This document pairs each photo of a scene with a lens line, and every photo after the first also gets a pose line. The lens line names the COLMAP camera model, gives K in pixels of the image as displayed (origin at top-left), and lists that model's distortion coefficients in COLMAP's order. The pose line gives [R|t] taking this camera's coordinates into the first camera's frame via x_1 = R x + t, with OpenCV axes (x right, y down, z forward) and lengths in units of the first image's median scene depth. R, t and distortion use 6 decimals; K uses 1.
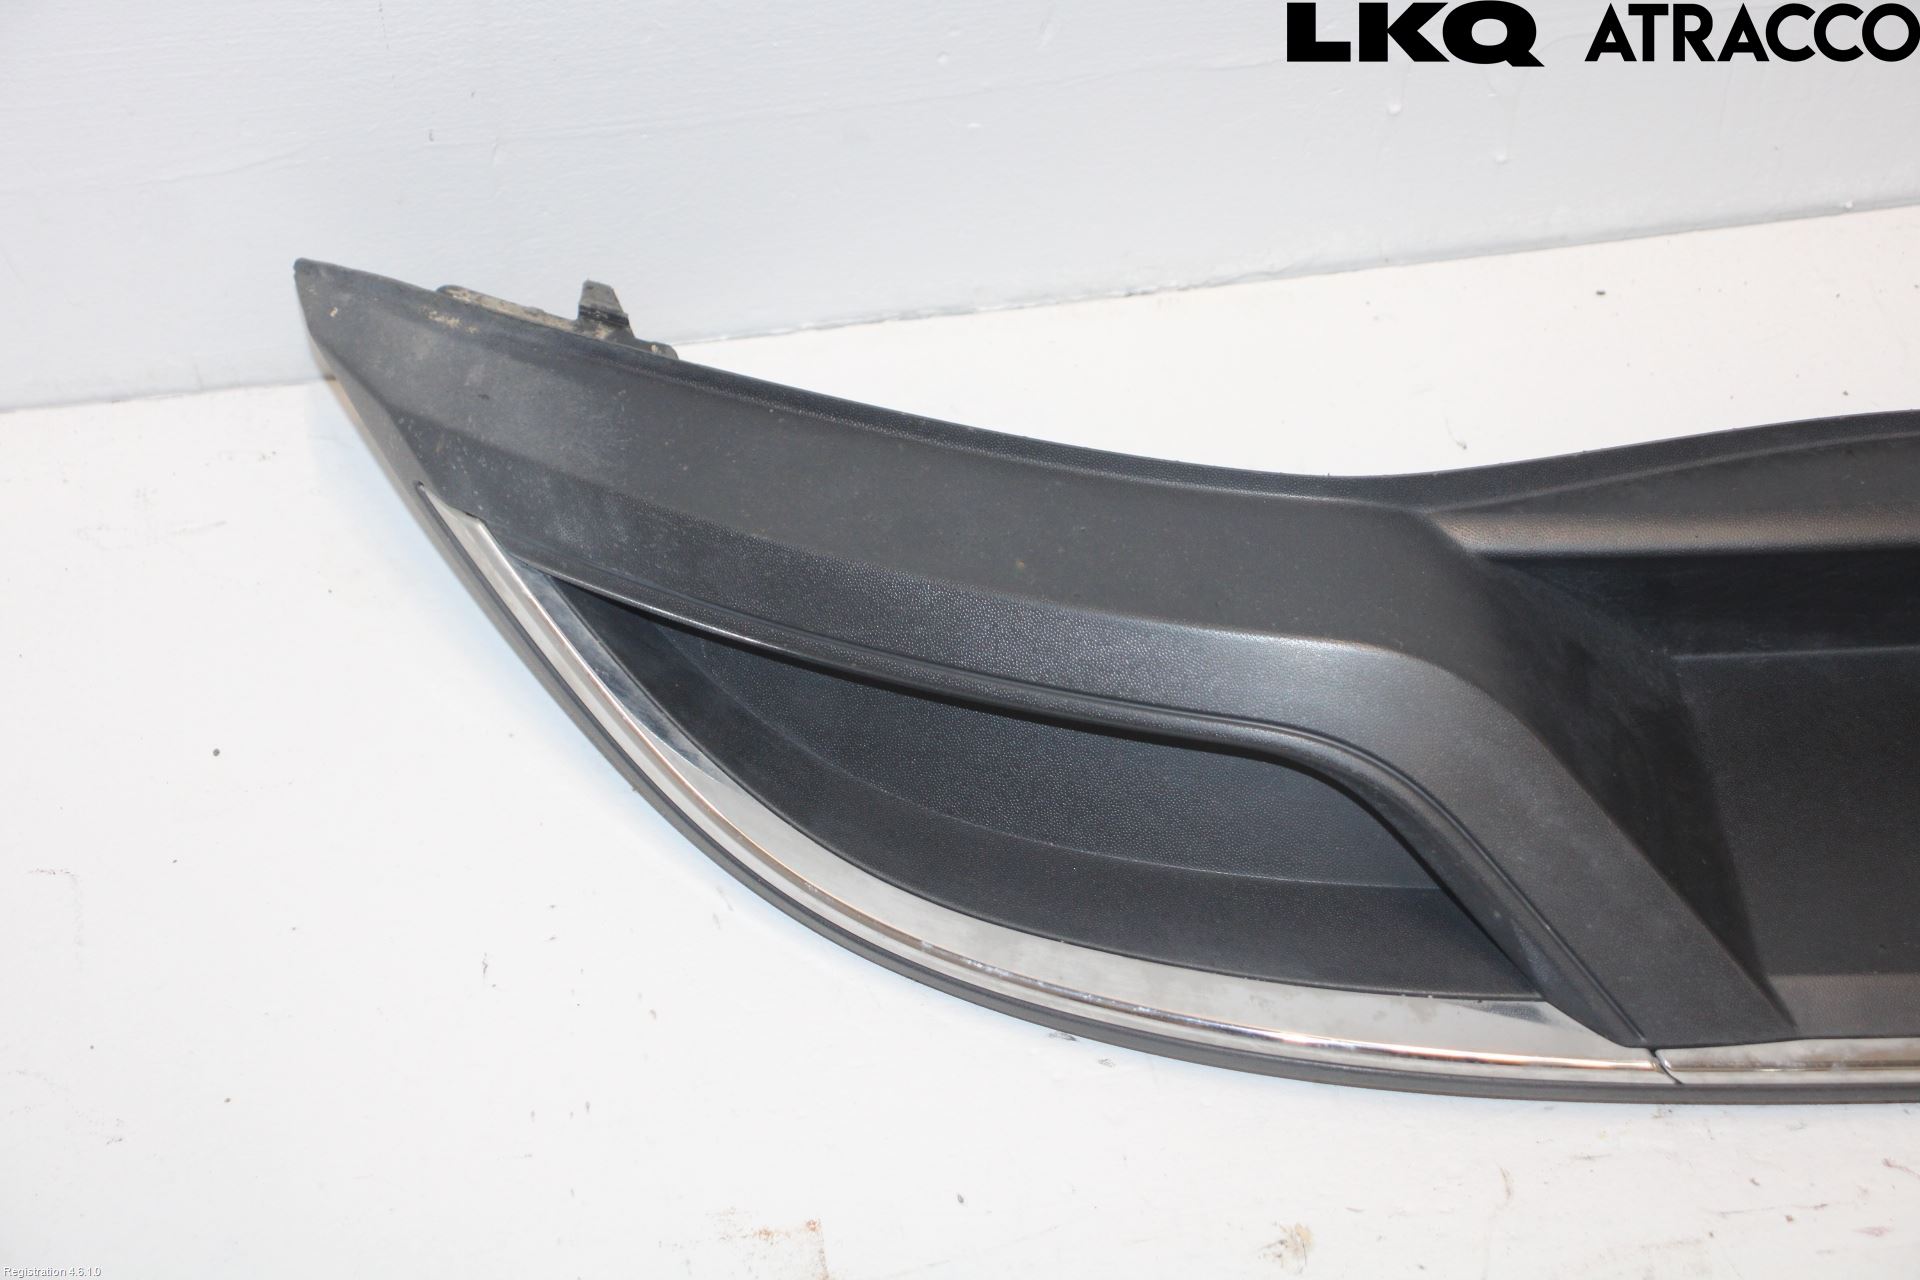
lens RADIAL K [[3968.7, 0, 959.8], [0, 3968.7, 639.9], [0, 0, 1]] dist [0.097583, 0.000000]
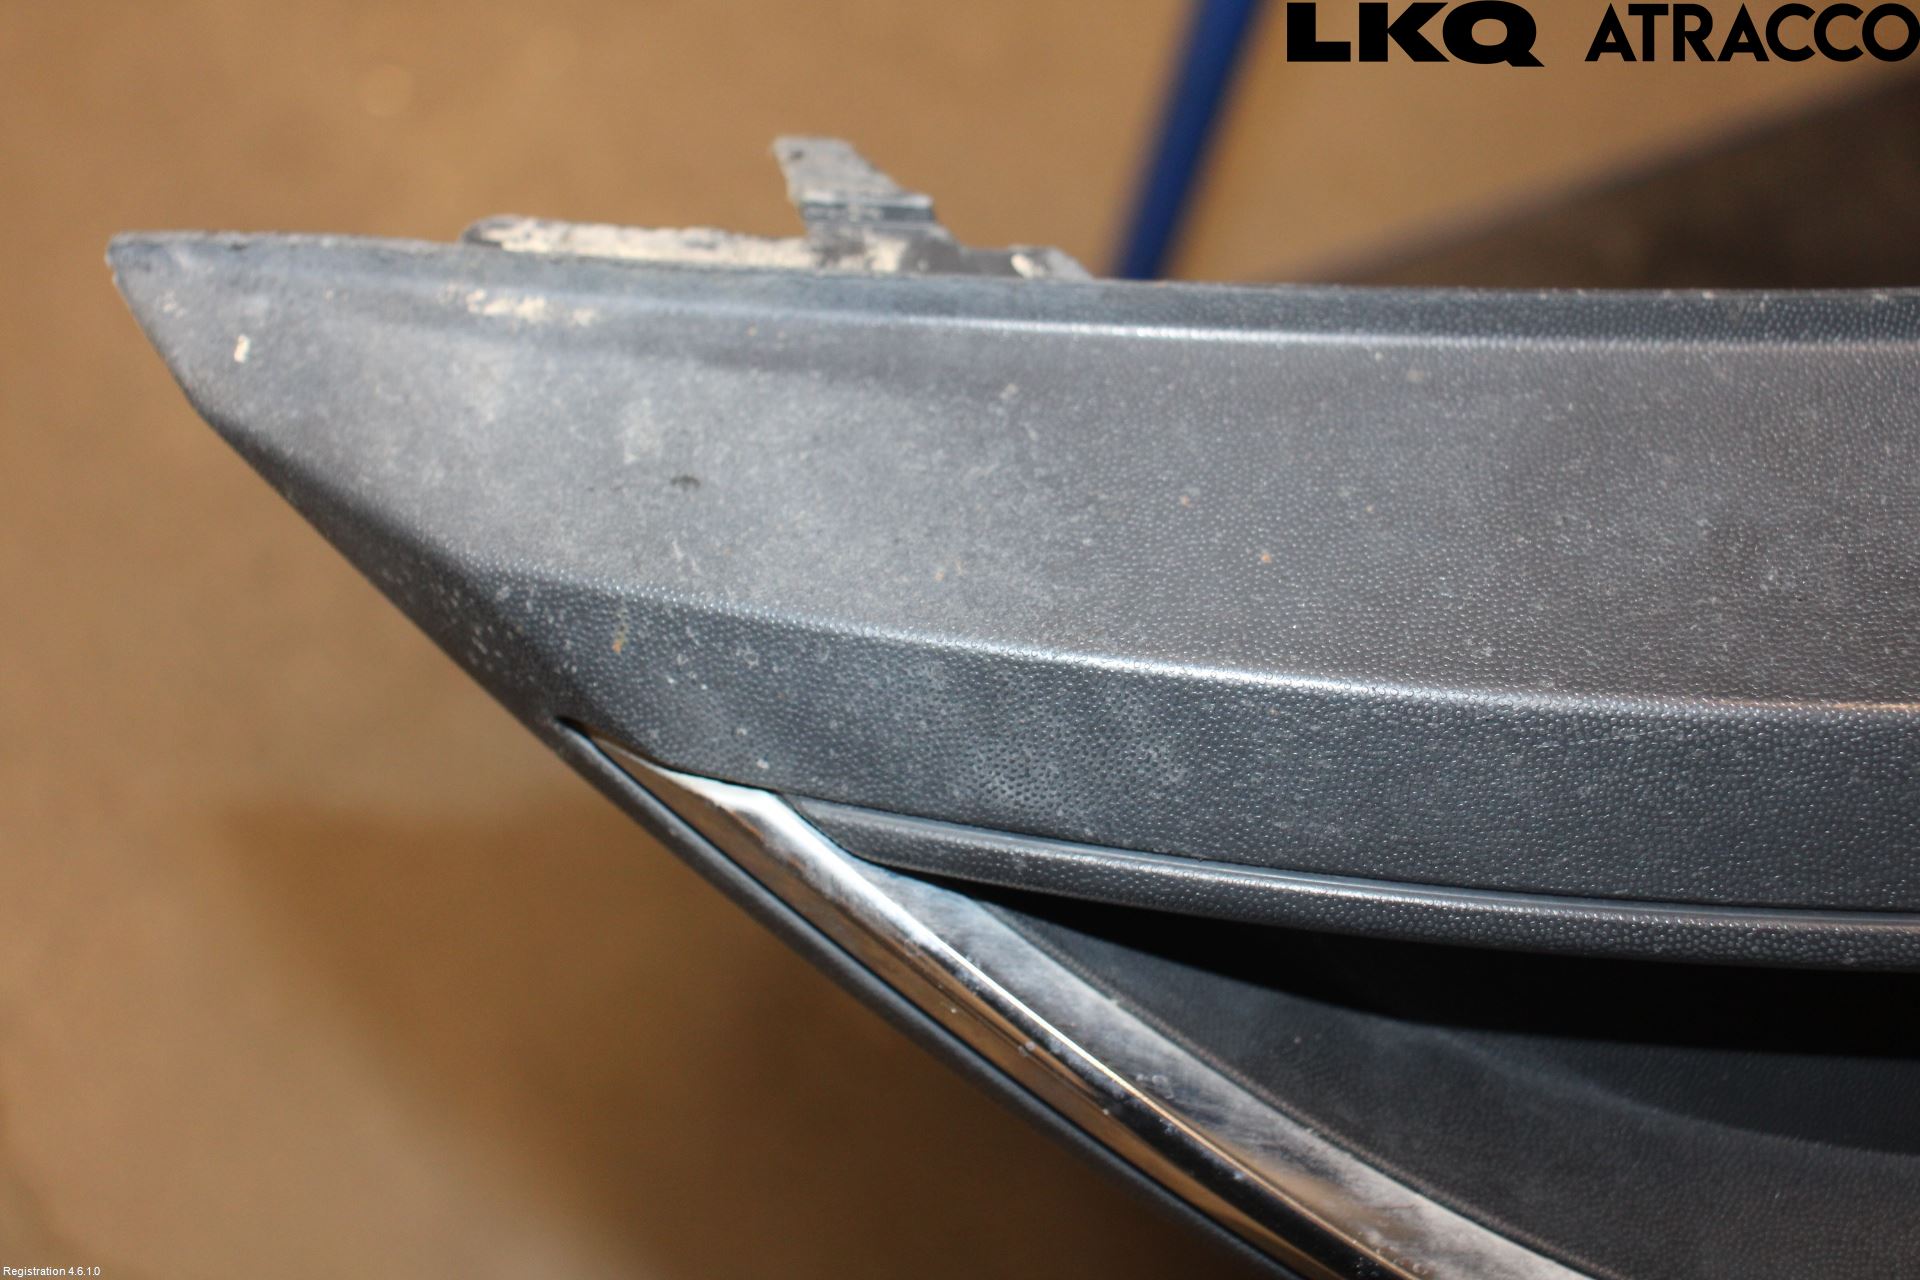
lens RADIAL K [[2609.8, 0, 959.7], [0, 2609.8, 640.7], [0, 0, 1]] dist [0.040698, 0.000000]
pose [[0.959911, -0.243677, 0.138537, -0.132645], [0.221579, 0.962353, 0.157415, -0.080607], [-0.171680, -0.120408, 0.977767, 0.729267]]
